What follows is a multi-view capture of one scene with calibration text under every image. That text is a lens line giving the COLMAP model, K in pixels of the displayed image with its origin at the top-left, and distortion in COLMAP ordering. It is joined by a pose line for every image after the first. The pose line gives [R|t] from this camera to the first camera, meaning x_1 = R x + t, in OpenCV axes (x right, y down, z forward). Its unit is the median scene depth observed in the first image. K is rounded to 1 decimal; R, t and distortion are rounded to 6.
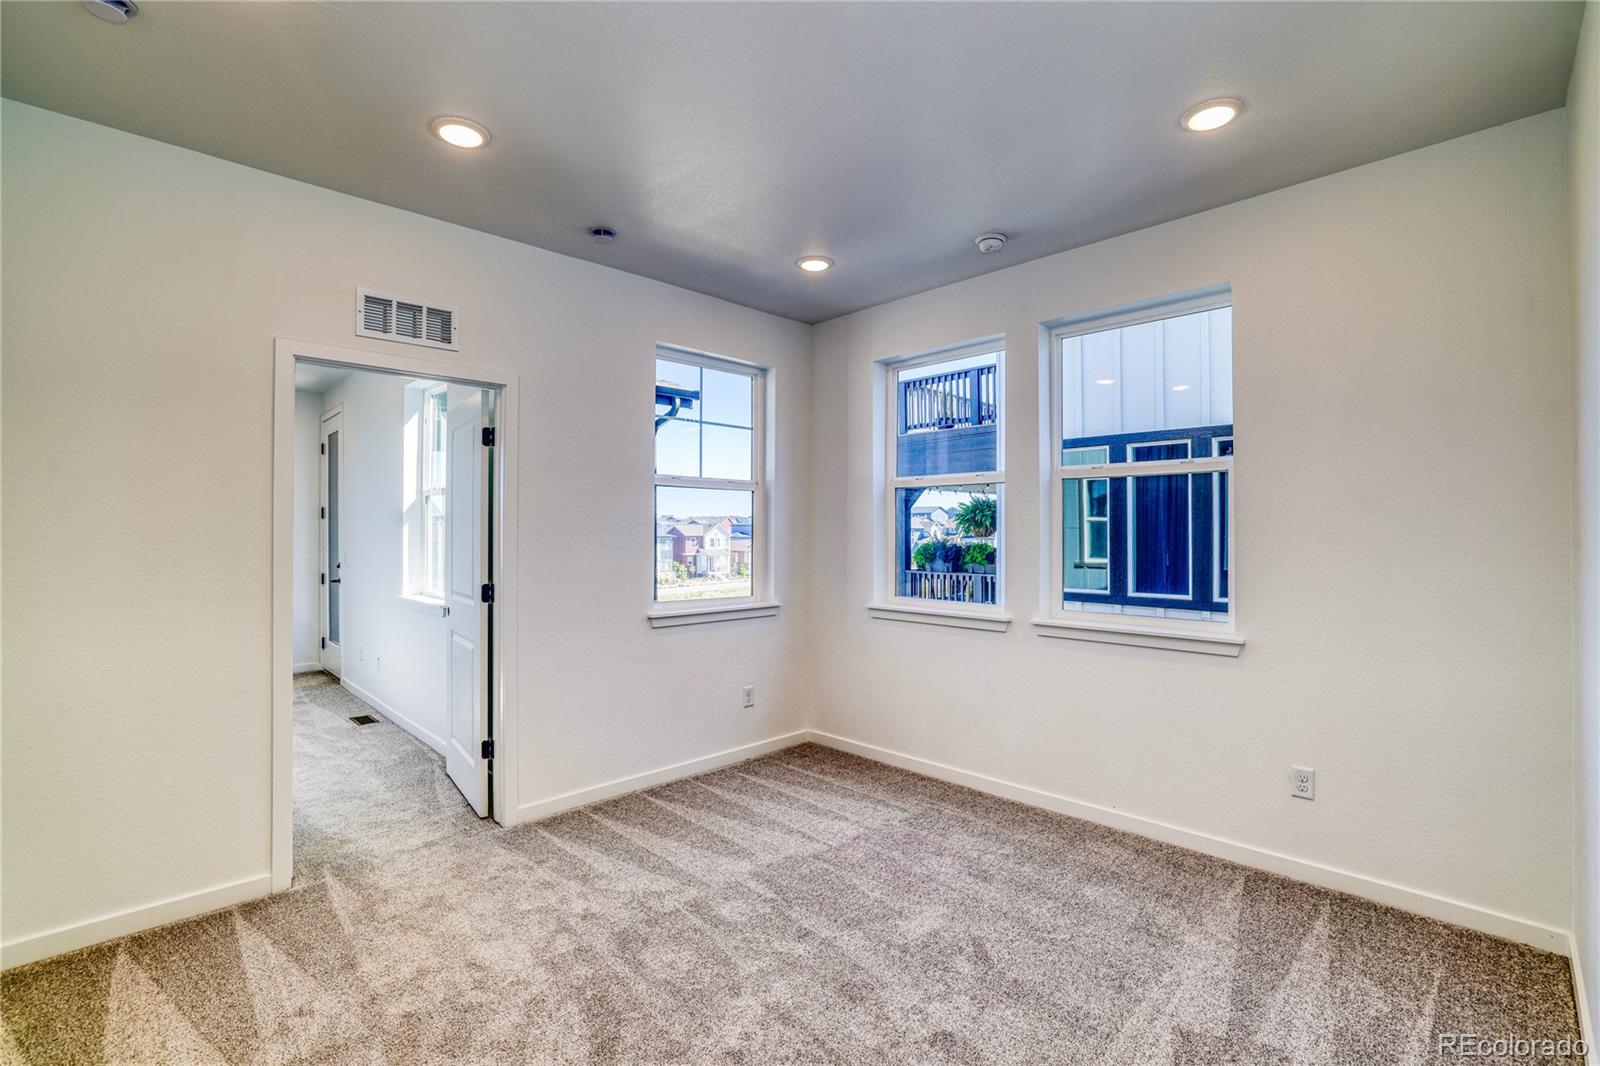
lens RADIAL K [[708.4, 0, 795.2], [0, 708.4, 522.9], [0, 0, 1]] dist [-0.007918, 0.004743]
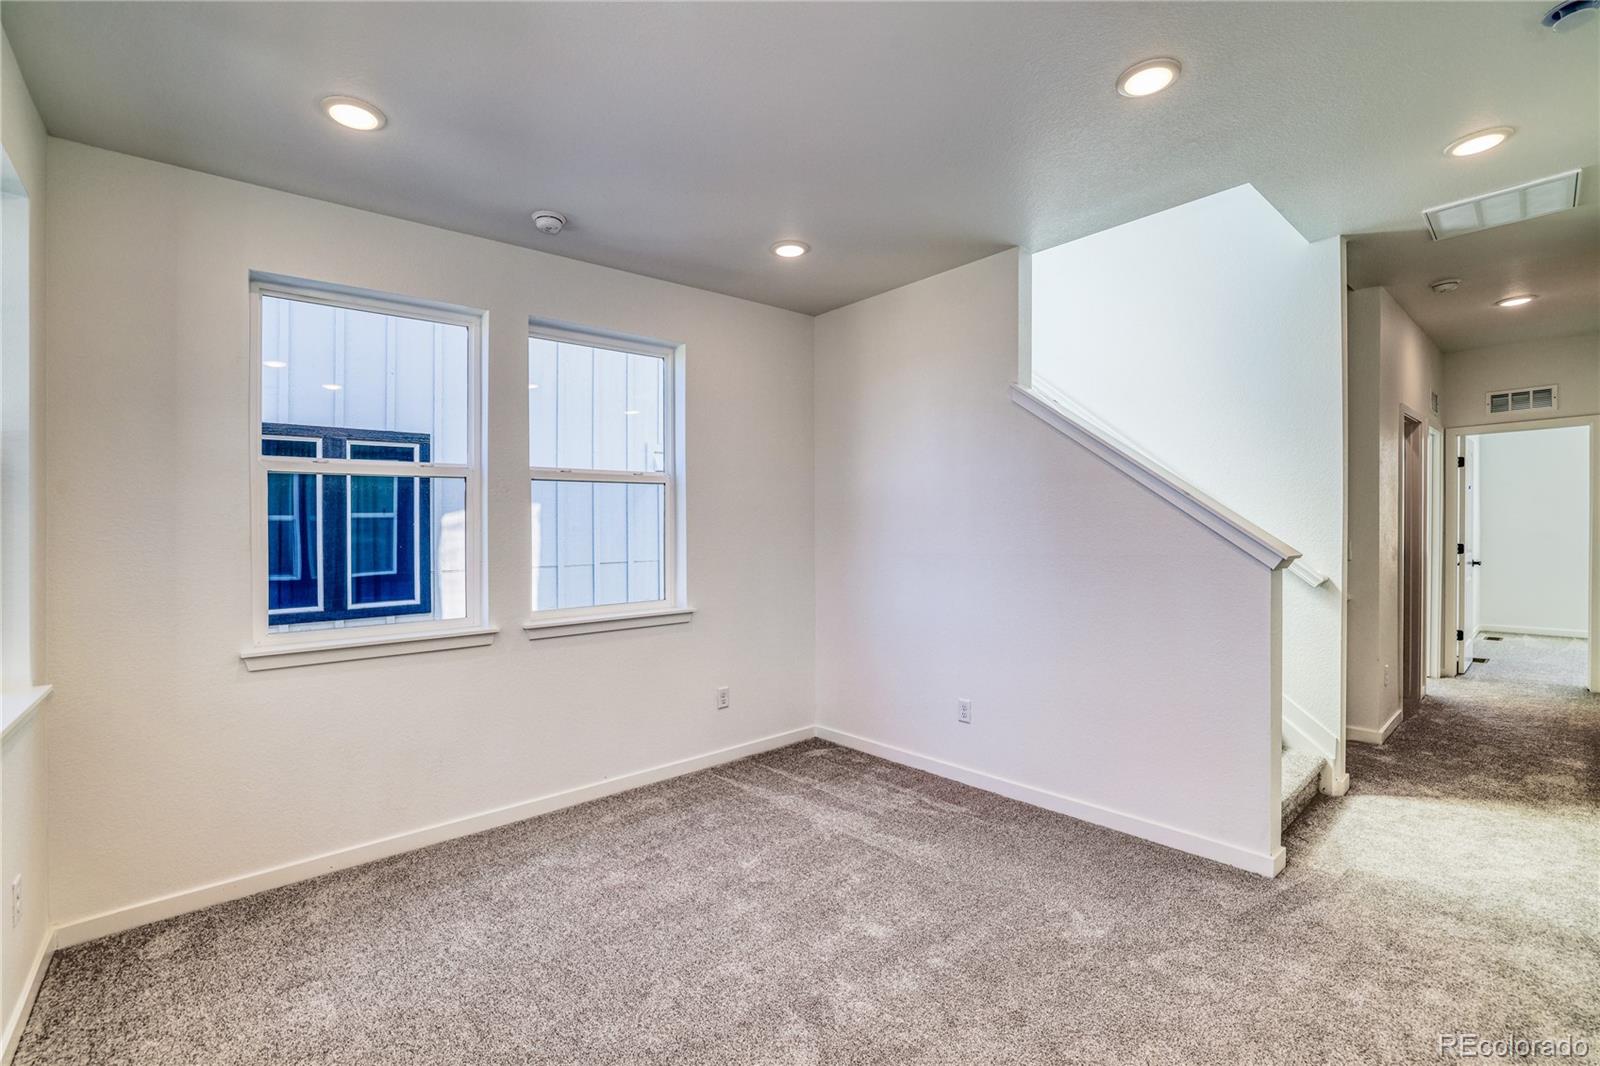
lens RADIAL K [[708.4, 0, 793.9], [0, 708.4, 534.2], [0, 0, 1]] dist [-0.007918, 0.004743]
pose [[0.086132, -0.007896, 0.996252, -0.377340], [0.007197, 0.999947, 0.007303, 0.006983], [-0.996258, 0.006541, 0.086184, 0.359455]]
